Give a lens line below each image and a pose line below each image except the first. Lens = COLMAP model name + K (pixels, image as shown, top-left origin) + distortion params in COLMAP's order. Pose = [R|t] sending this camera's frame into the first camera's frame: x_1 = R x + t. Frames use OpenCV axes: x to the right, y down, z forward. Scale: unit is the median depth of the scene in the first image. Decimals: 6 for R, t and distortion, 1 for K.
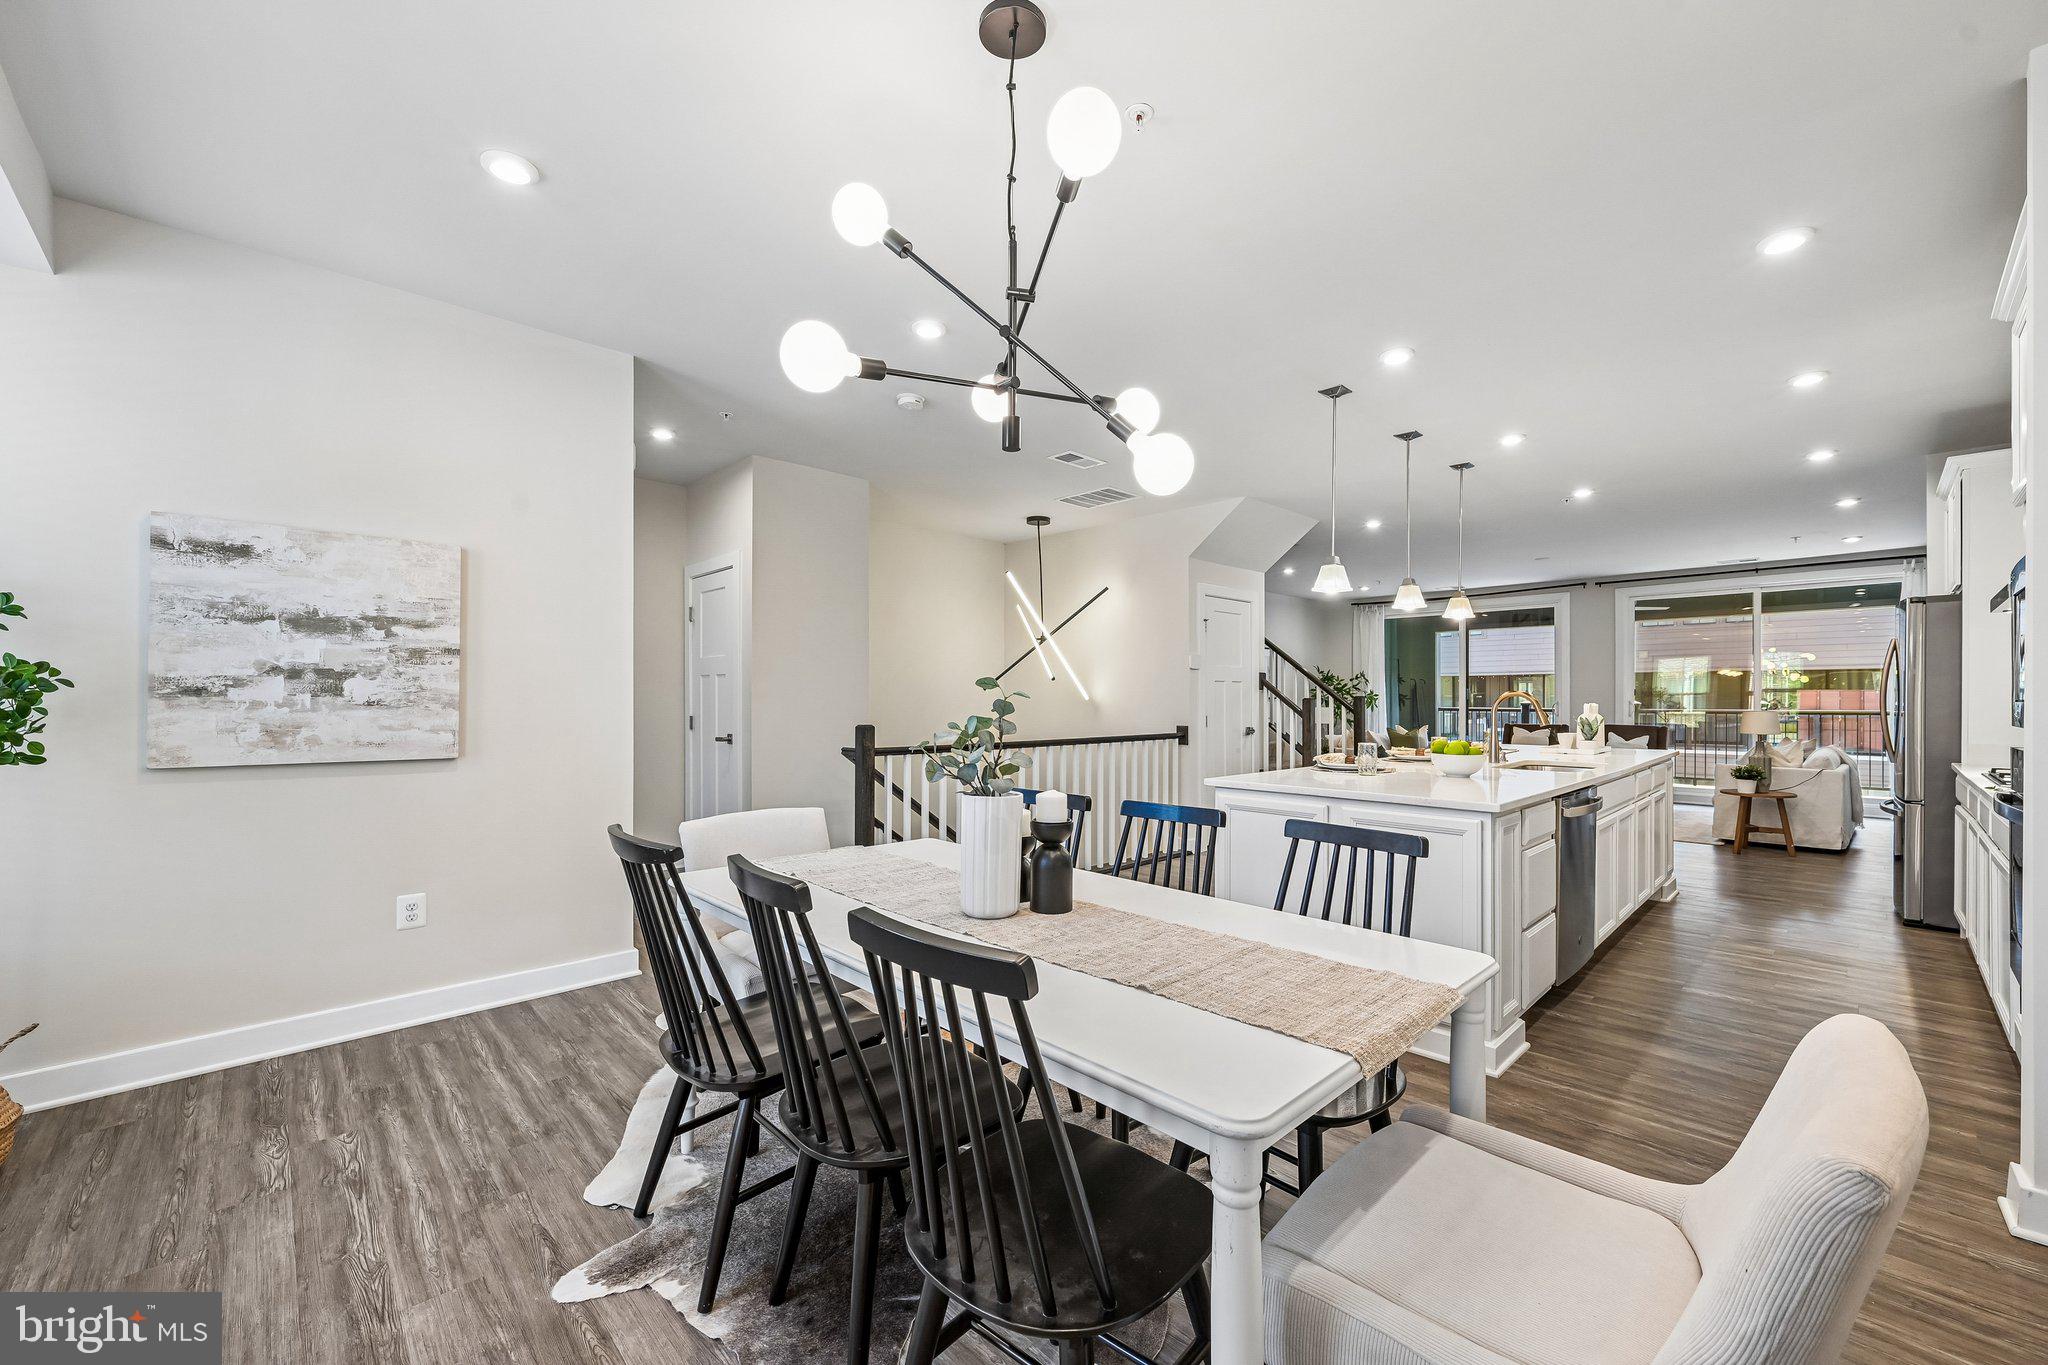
lens RADIAL K [[803.3, 0, 1026.5], [0, 803.3, 701.1], [0, 0, 1]] dist [-0.001884, -0.000206]
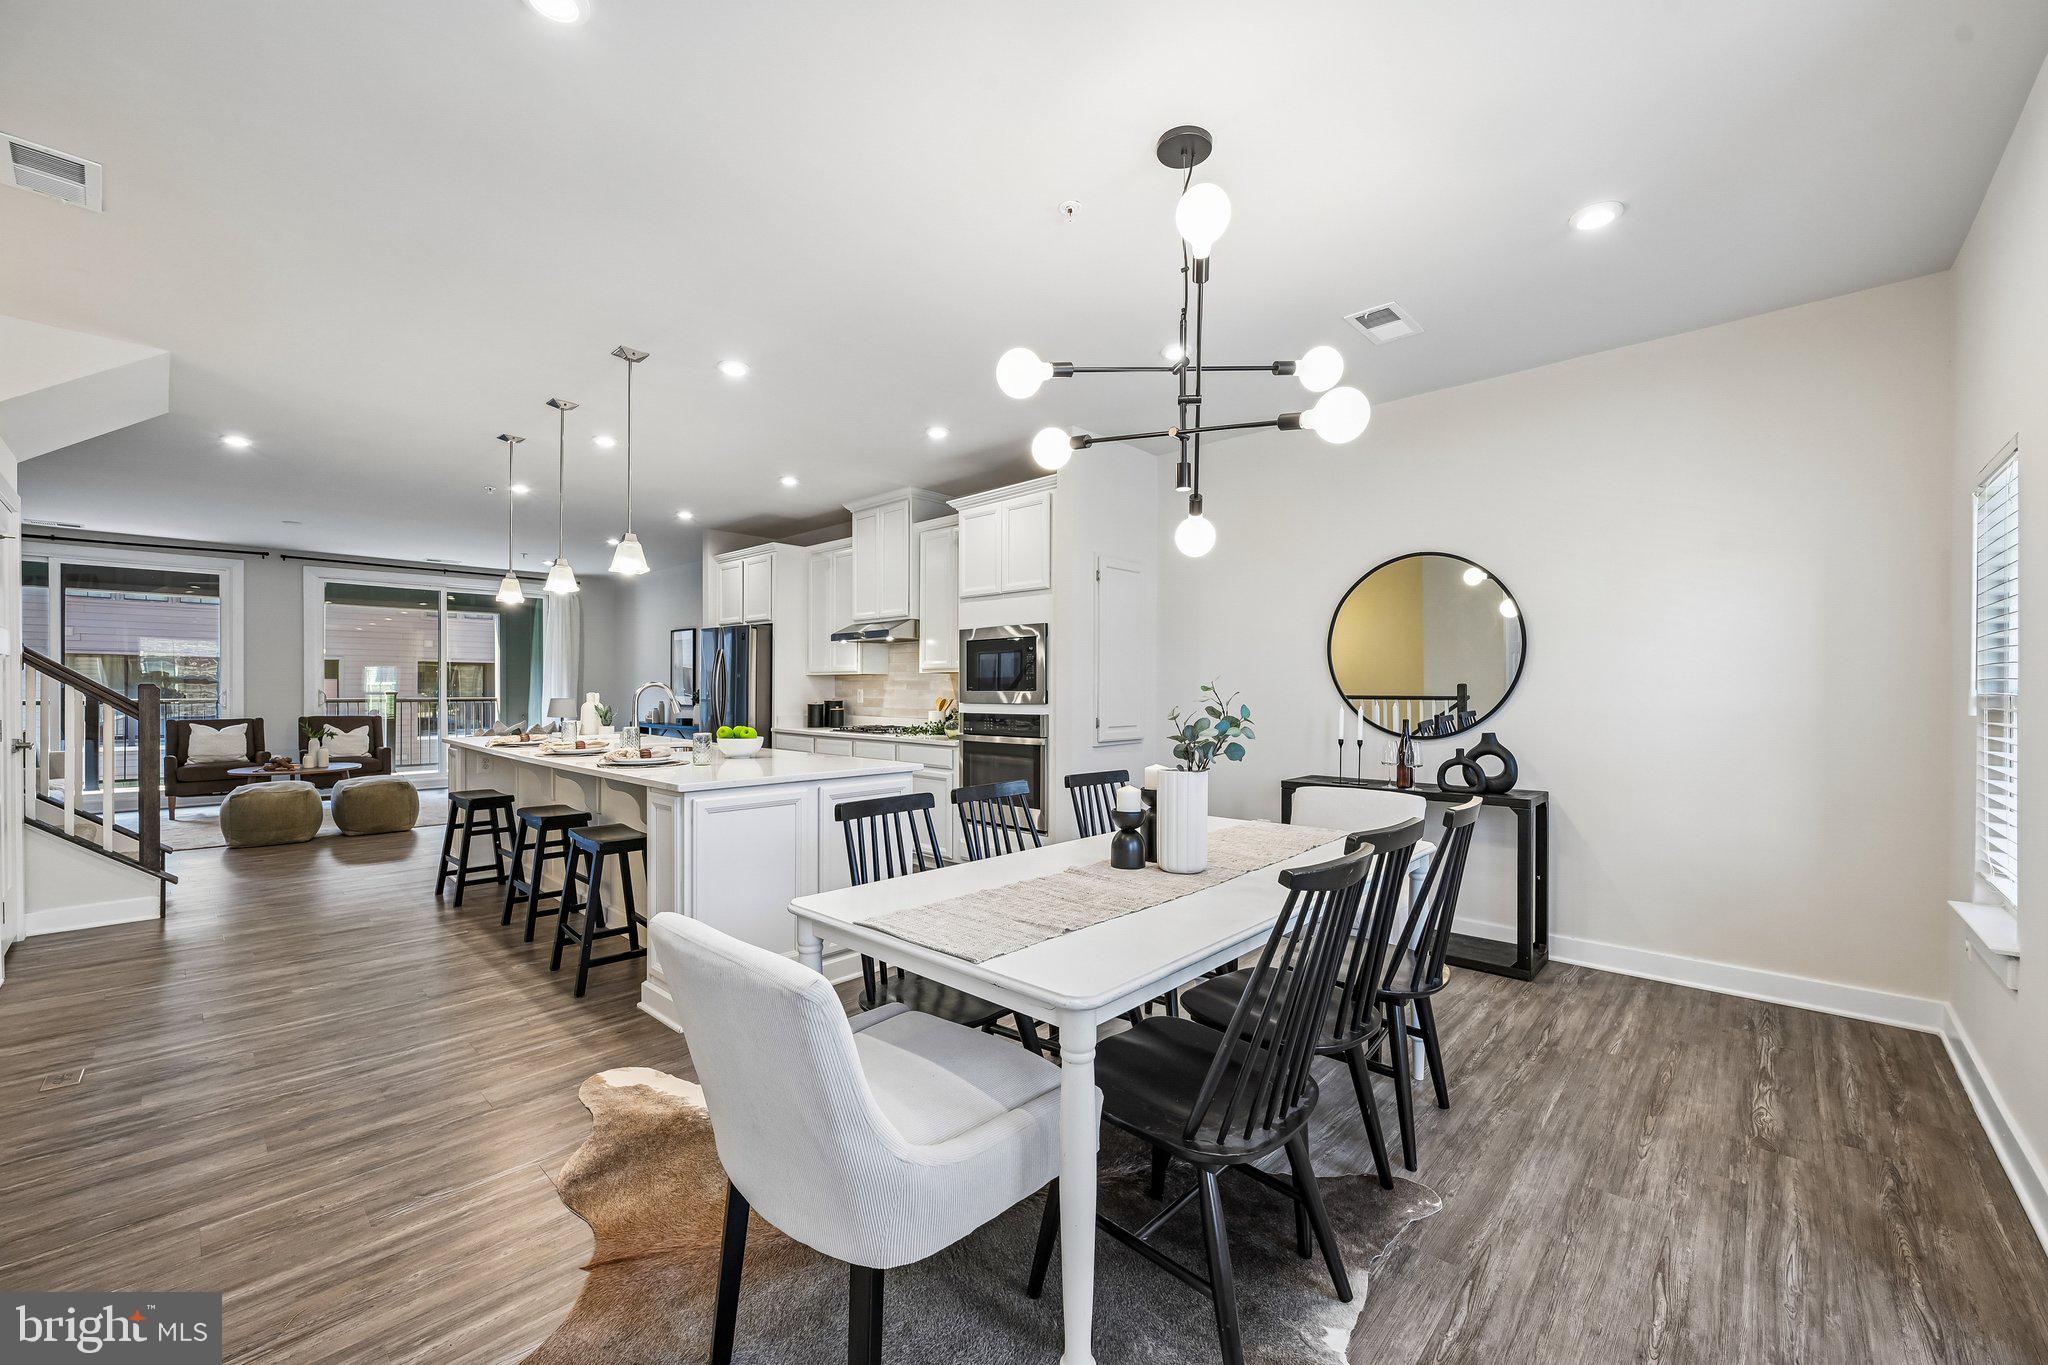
lens RADIAL K [[810.5, 0, 1027.6], [0, 810.5, 695.5], [0, 0, 1]] dist [-0.000279, -0.000234]
pose [[-0.064114, -0.008901, 0.997903, -0.350997], [0.000102, 0.999960, 0.008926, -0.002512], [-0.997943, 0.000674, -0.064110, 0.370469]]
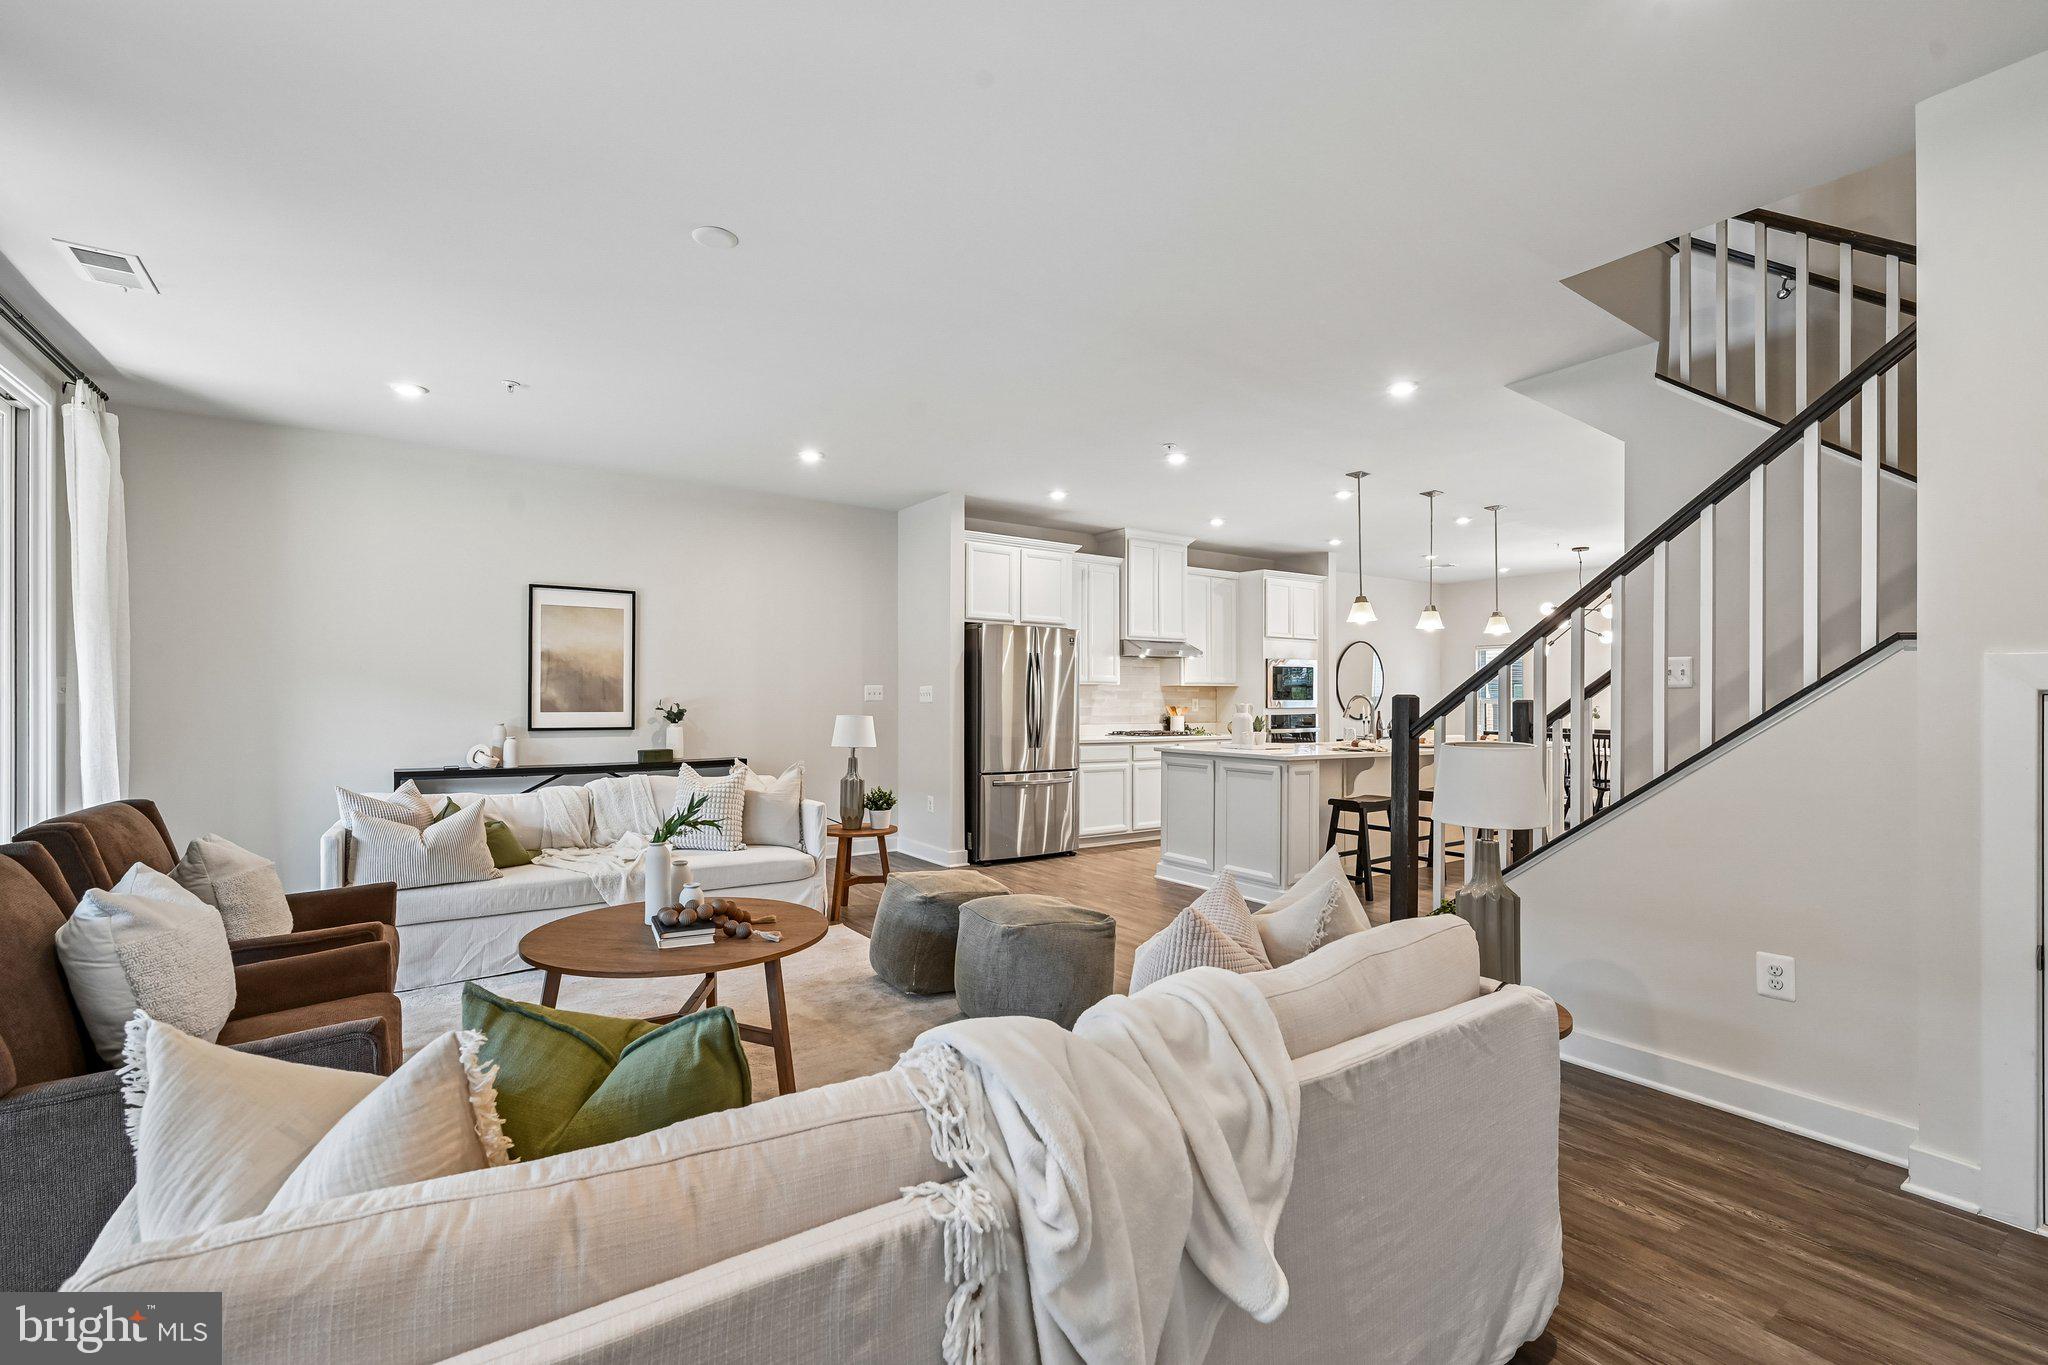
lens RADIAL K [[892.5, 0, 1022.0], [0, 892.5, 689.5], [0, 0, 1]] dist [-0.001514, -0.000088]
pose [[-0.988897, -0.004175, 0.148542, 0.642496], [-0.005081, 0.999971, -0.005722, -0.006534], [-0.148514, -0.006413, -0.988889, 1.758450]]
